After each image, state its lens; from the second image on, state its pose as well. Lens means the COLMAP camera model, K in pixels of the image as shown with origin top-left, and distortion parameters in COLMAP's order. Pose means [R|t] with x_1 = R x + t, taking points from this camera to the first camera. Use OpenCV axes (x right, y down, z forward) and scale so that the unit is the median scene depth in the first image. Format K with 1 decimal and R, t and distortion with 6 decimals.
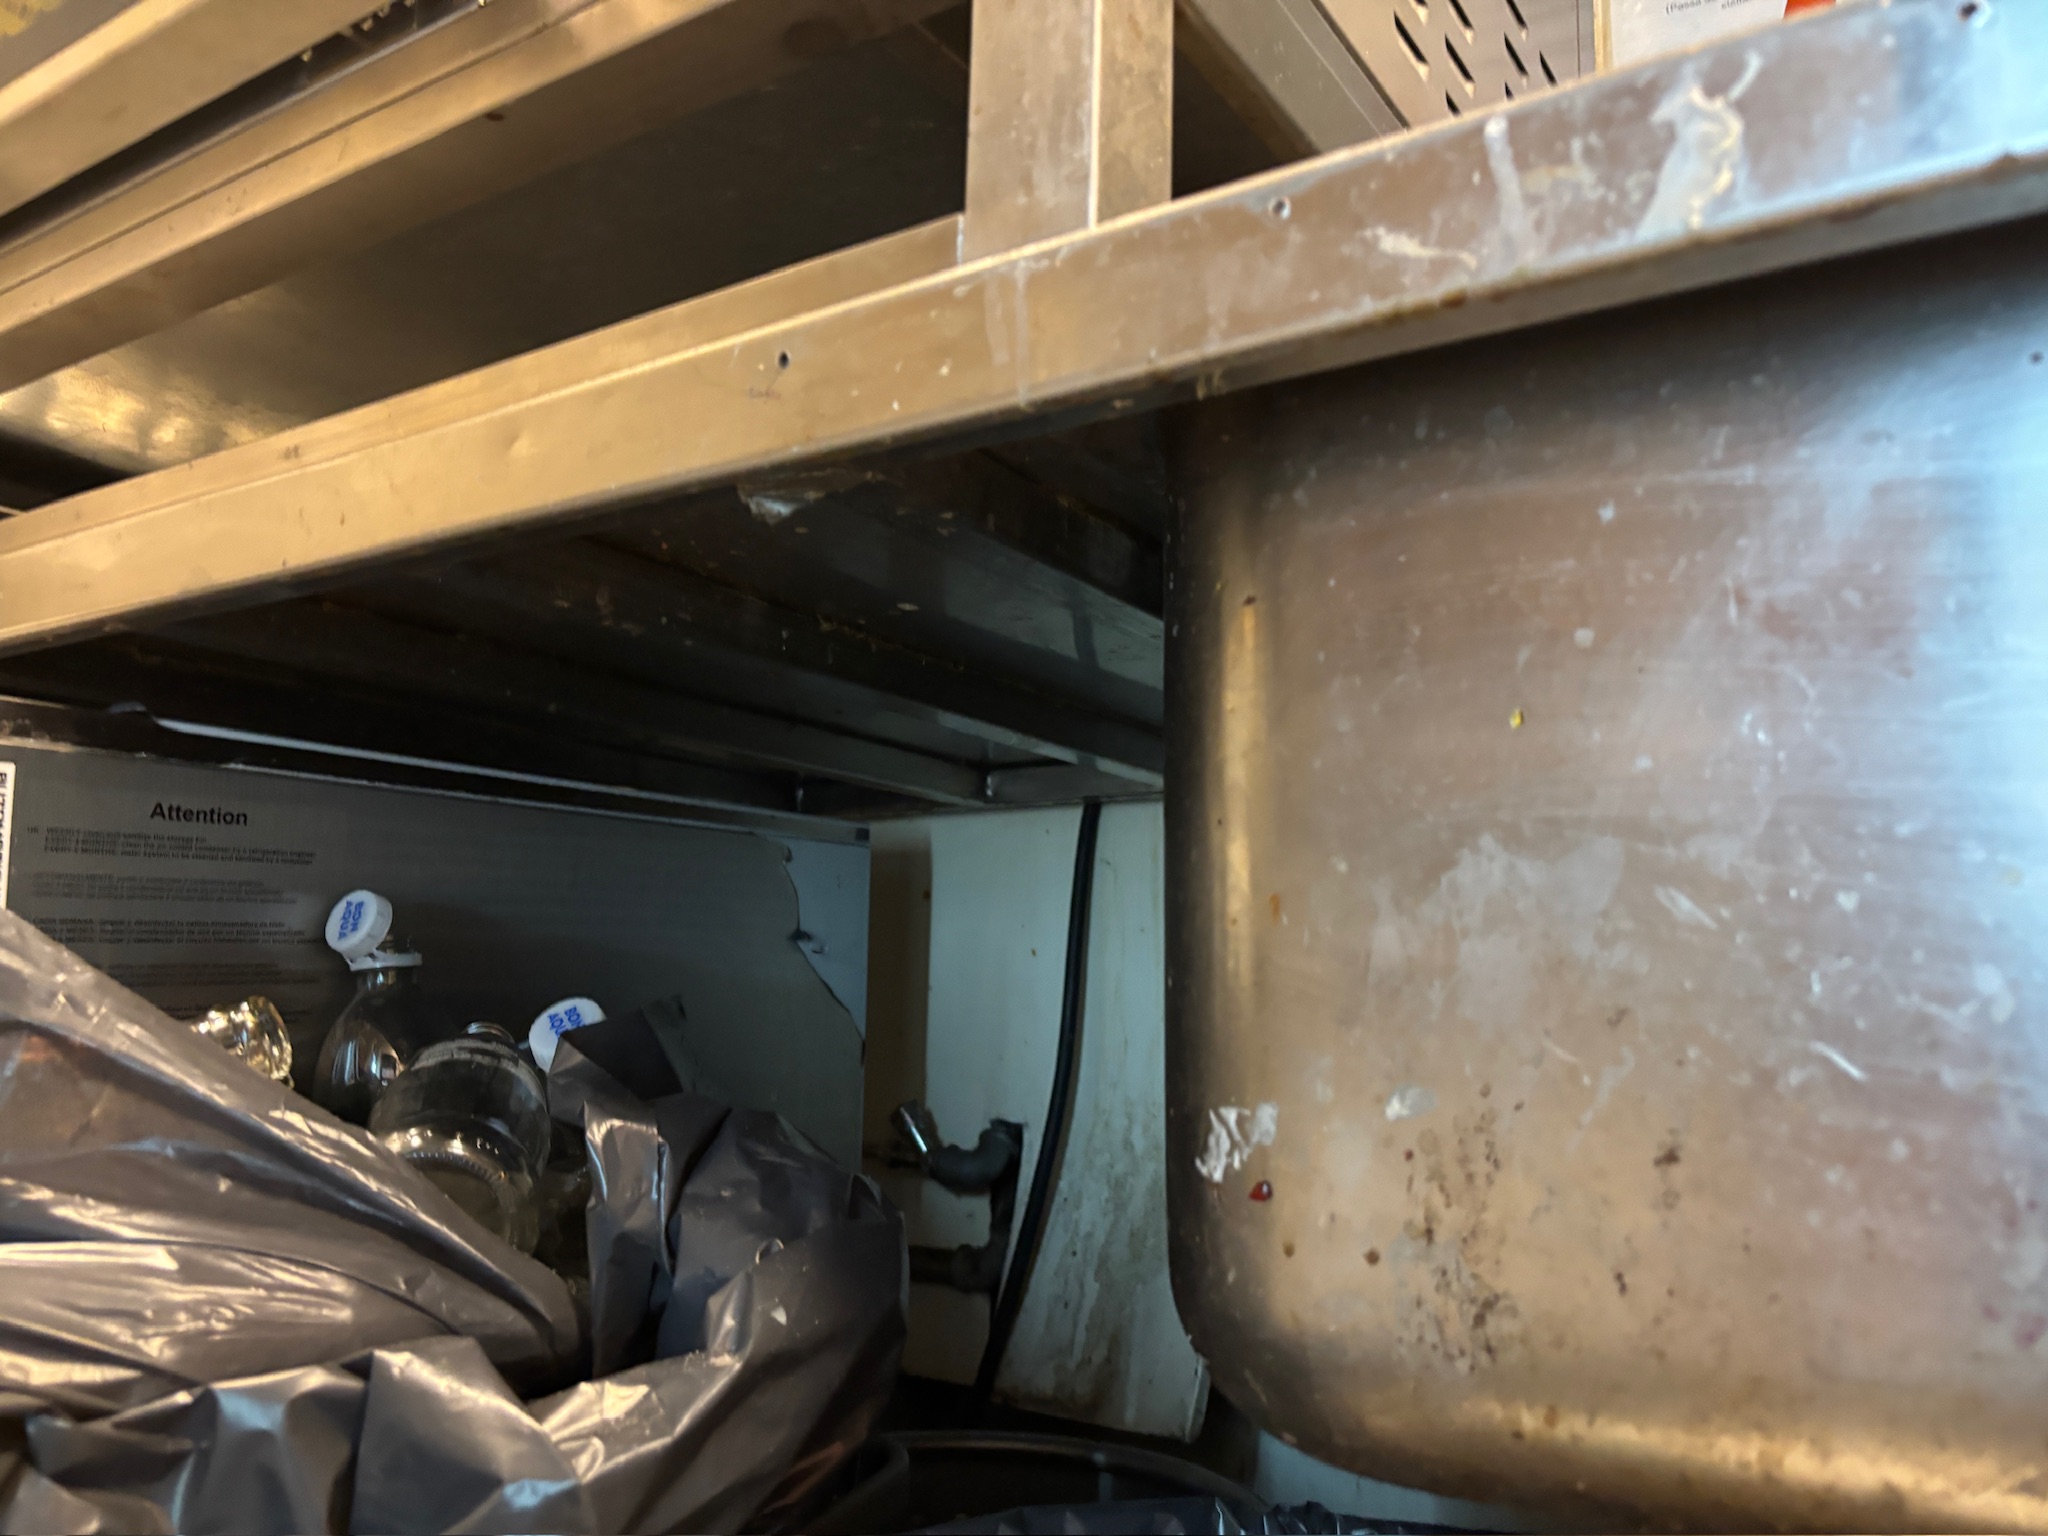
lens RADIAL K [[1558.3, 0, 1024.0], [0, 1558.3, 768.0], [0, 0, 1]] dist [-0.003708, 0.006021]
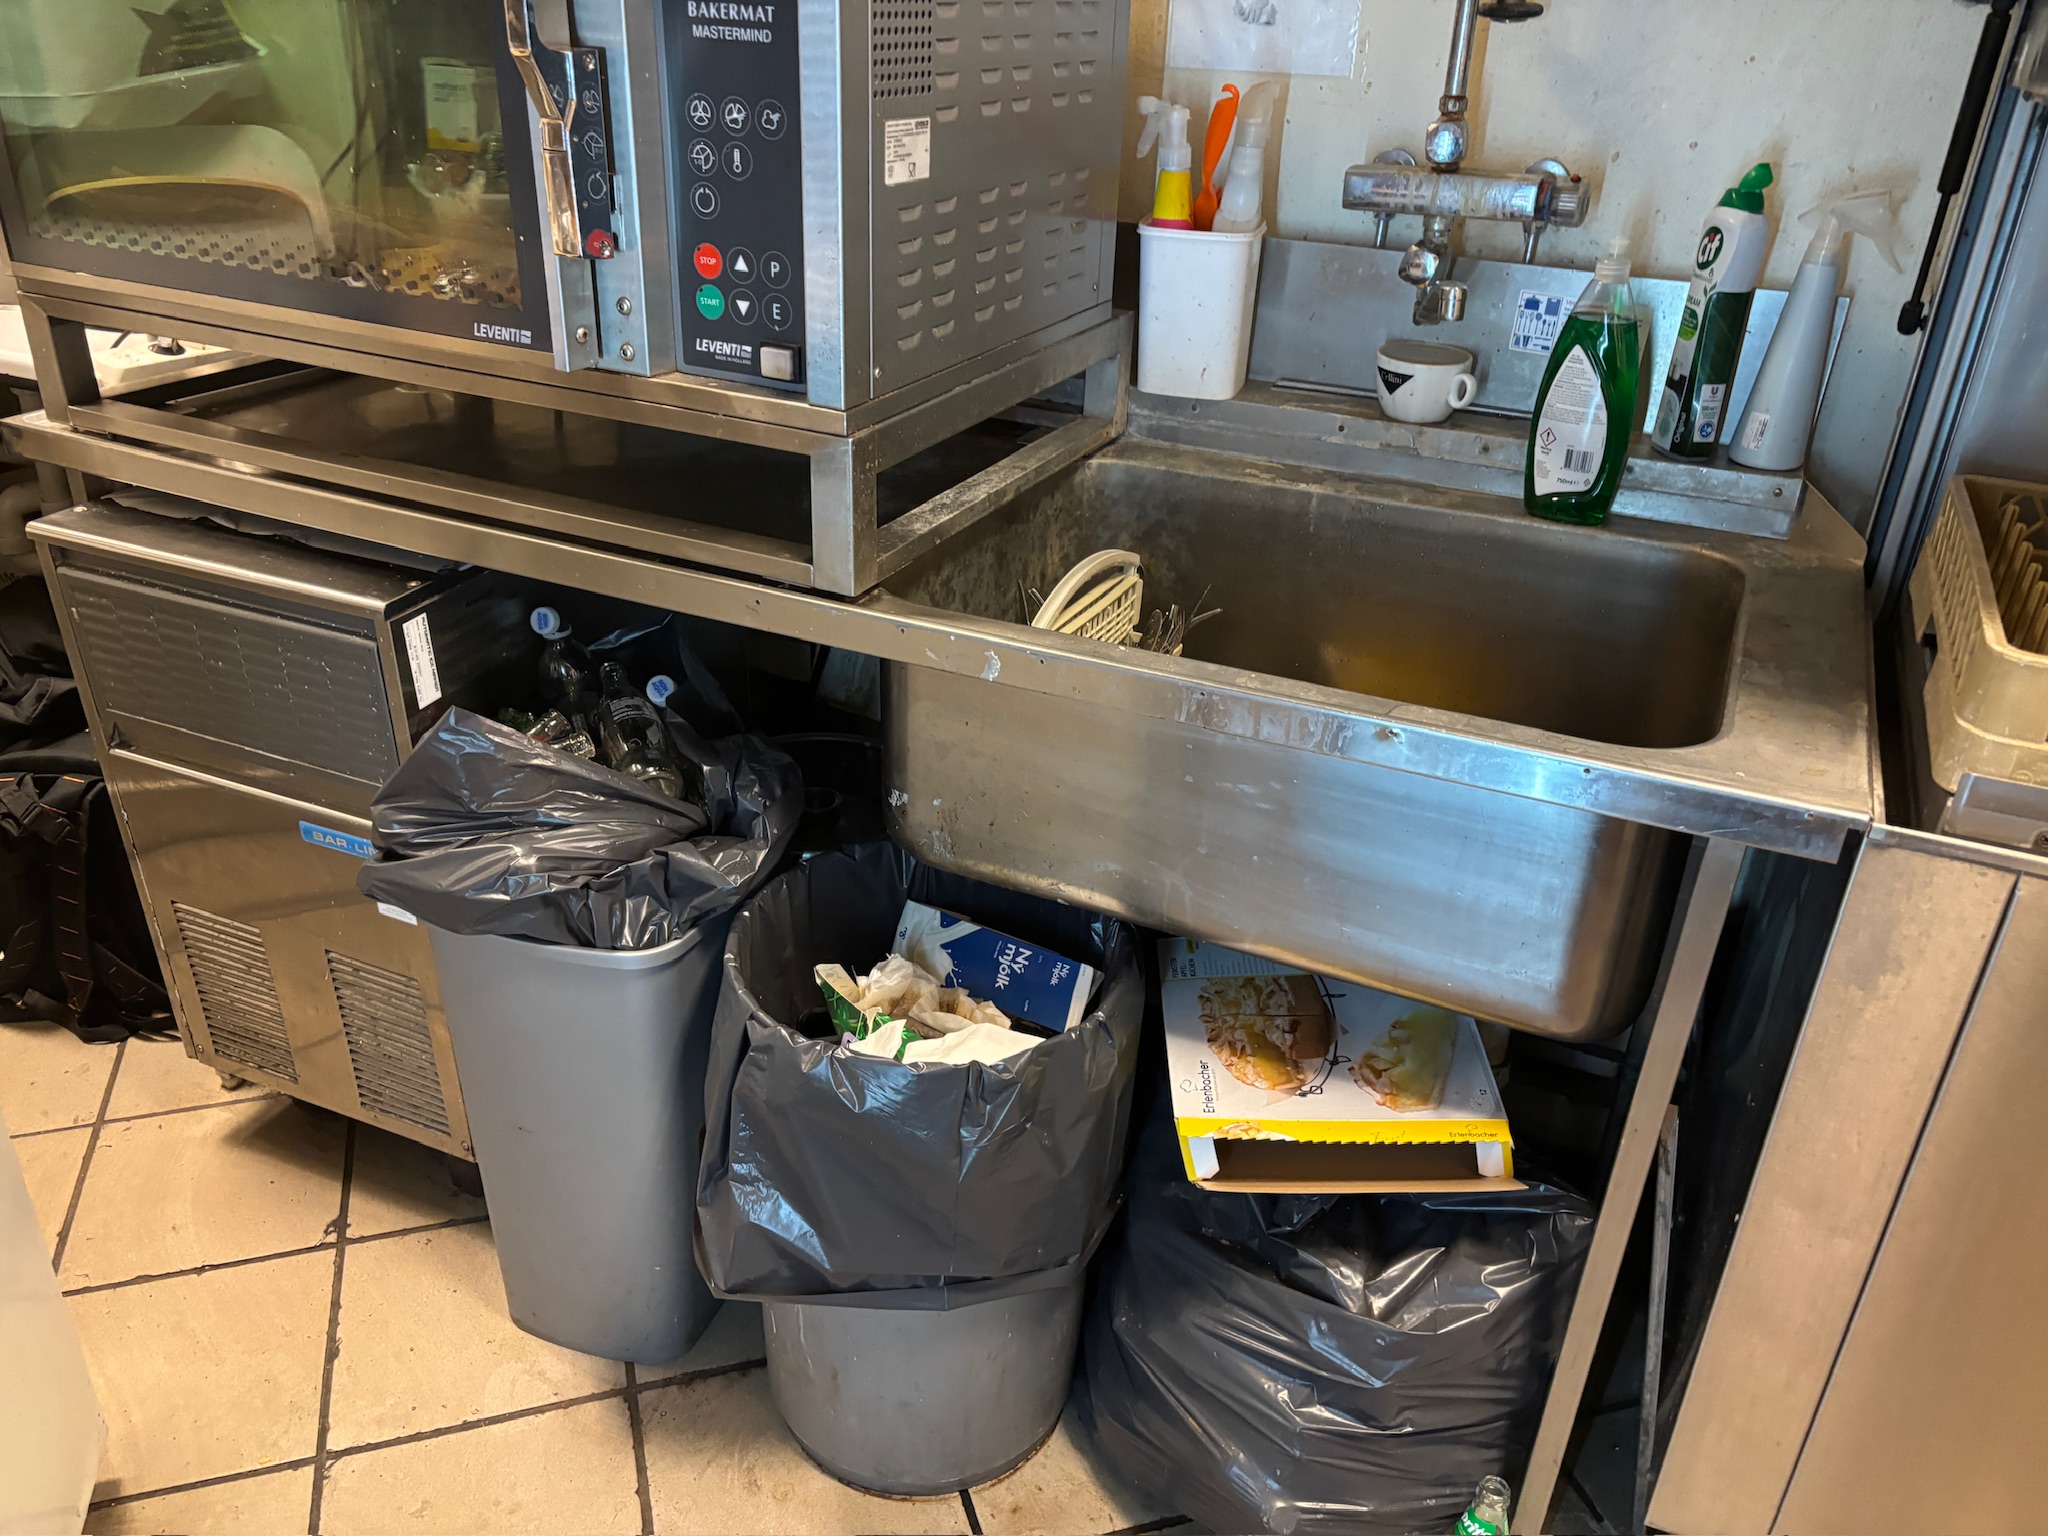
lens RADIAL K [[1549.9, 0, 1028.7], [0, 1549.9, 754.6], [0, 0, 1]] dist [0.053748, -0.056101]
pose [[0.989695, -0.054391, 0.132461, -0.028654], [-0.034884, 0.805602, 0.591429, -1.310724], [-0.138879, -0.589955, 0.795403, -1.243633]]
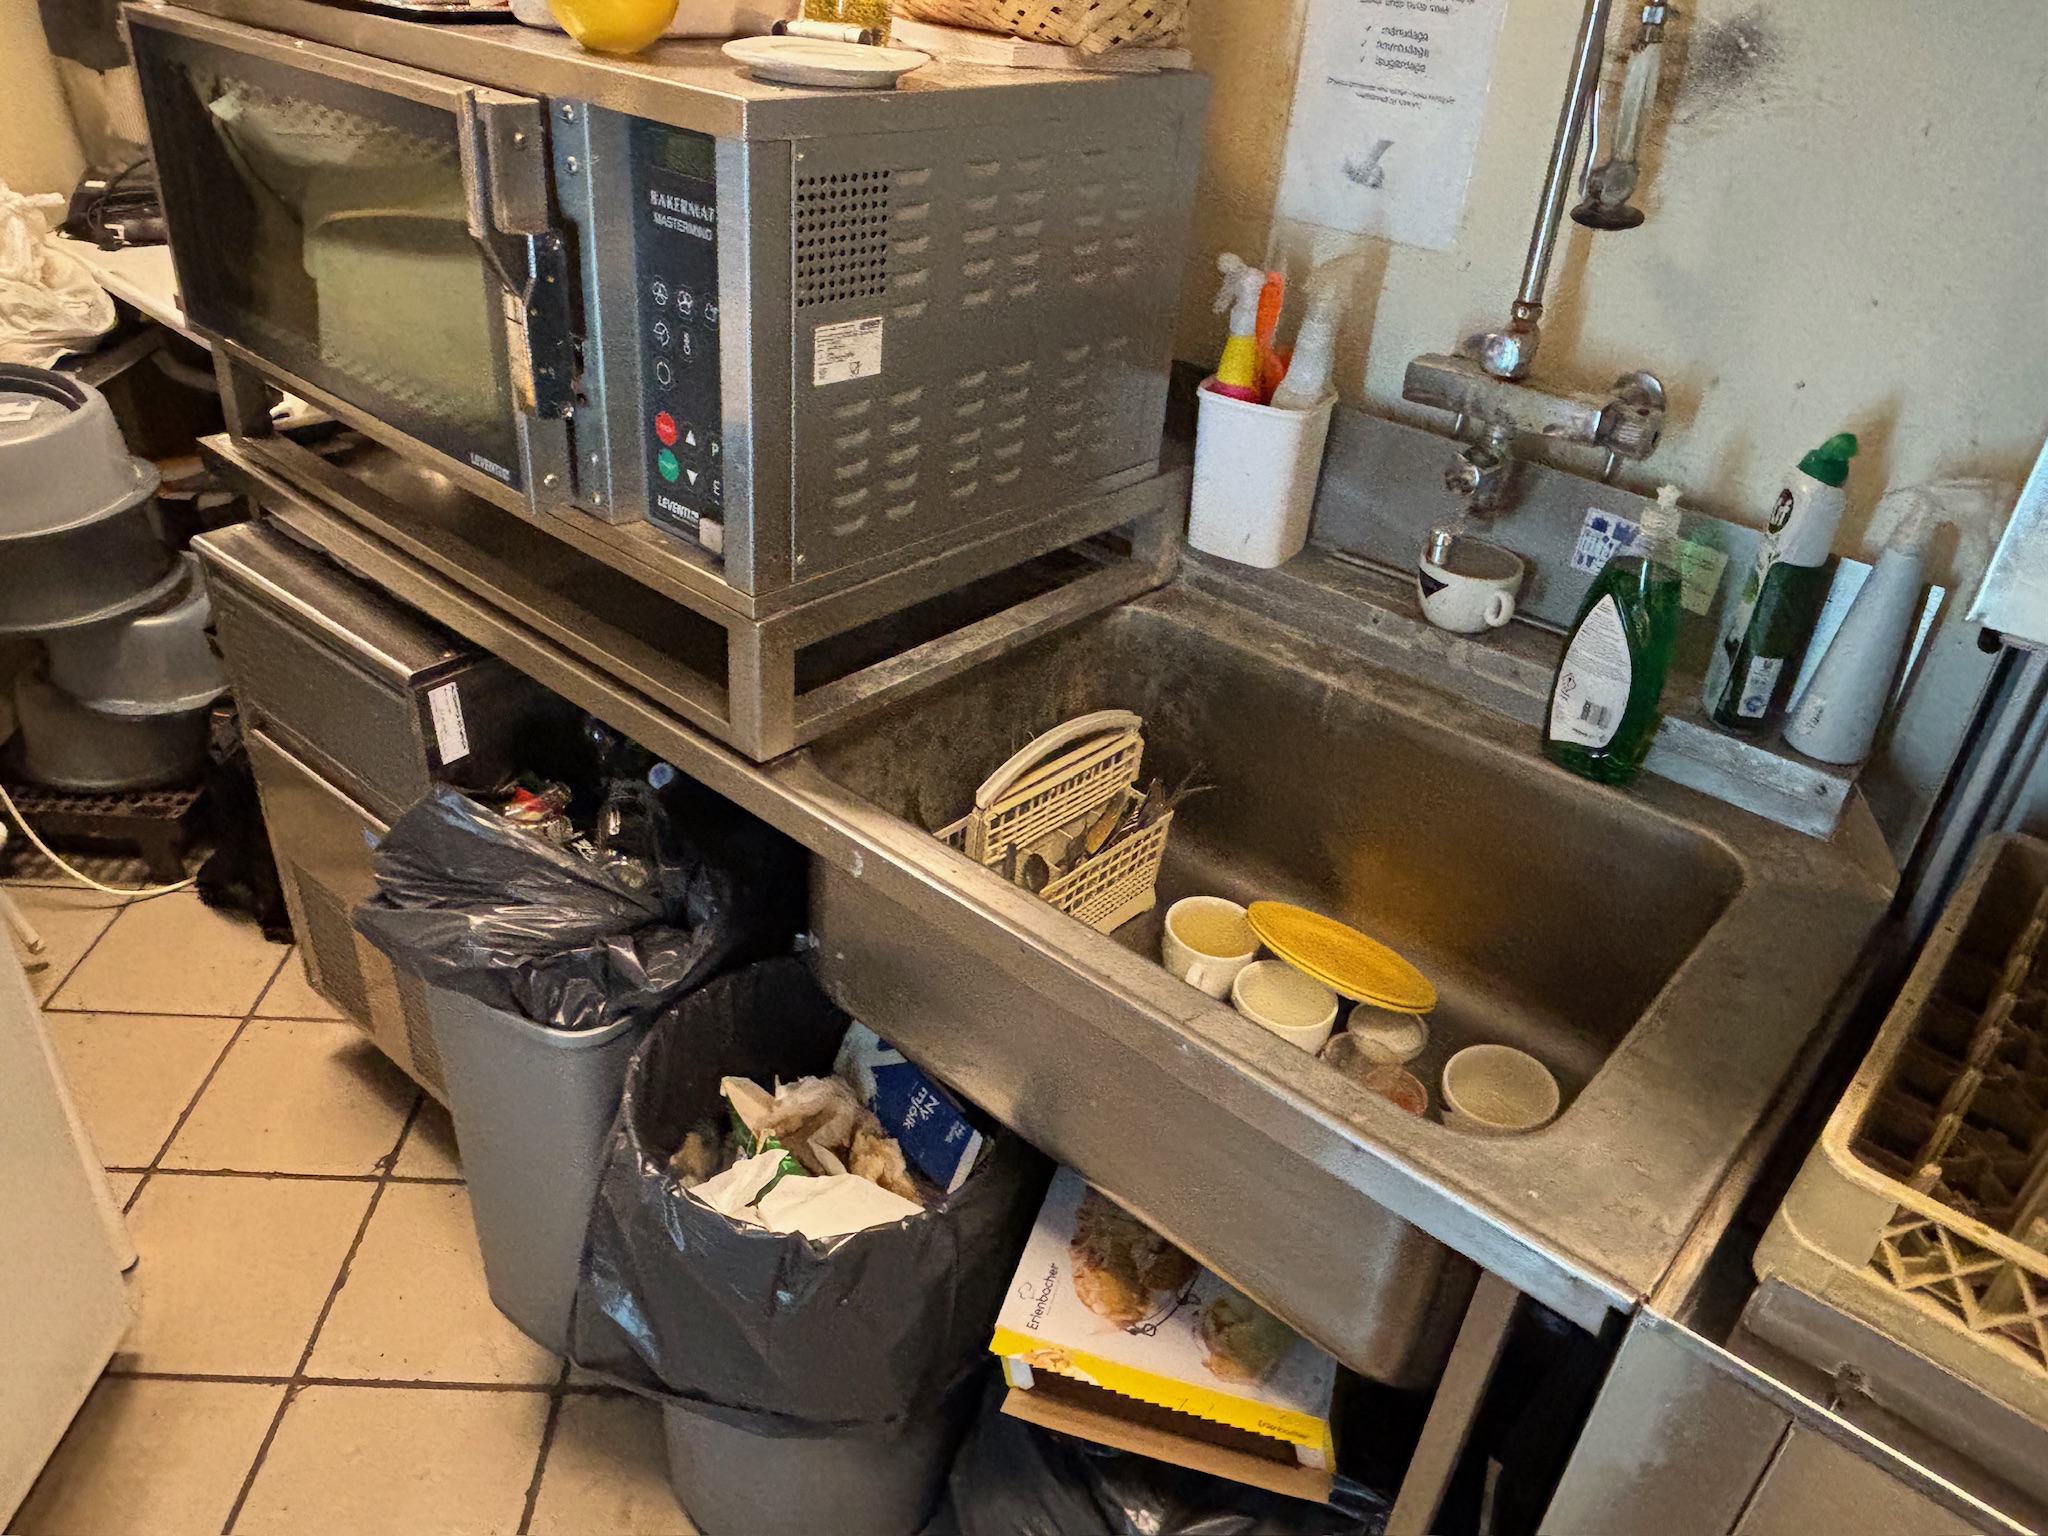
lens RADIAL K [[1444.4, 0, 1025.0], [0, 1444.4, 732.0], [0, 0, 1]] dist [0.075276, -0.117125]
pose [[0.989080, 0.113894, -0.093533, 0.593652], [-0.029434, 0.774518, 0.631866, -1.556335], [0.144409, -0.622213, 0.769413, -0.869998]]
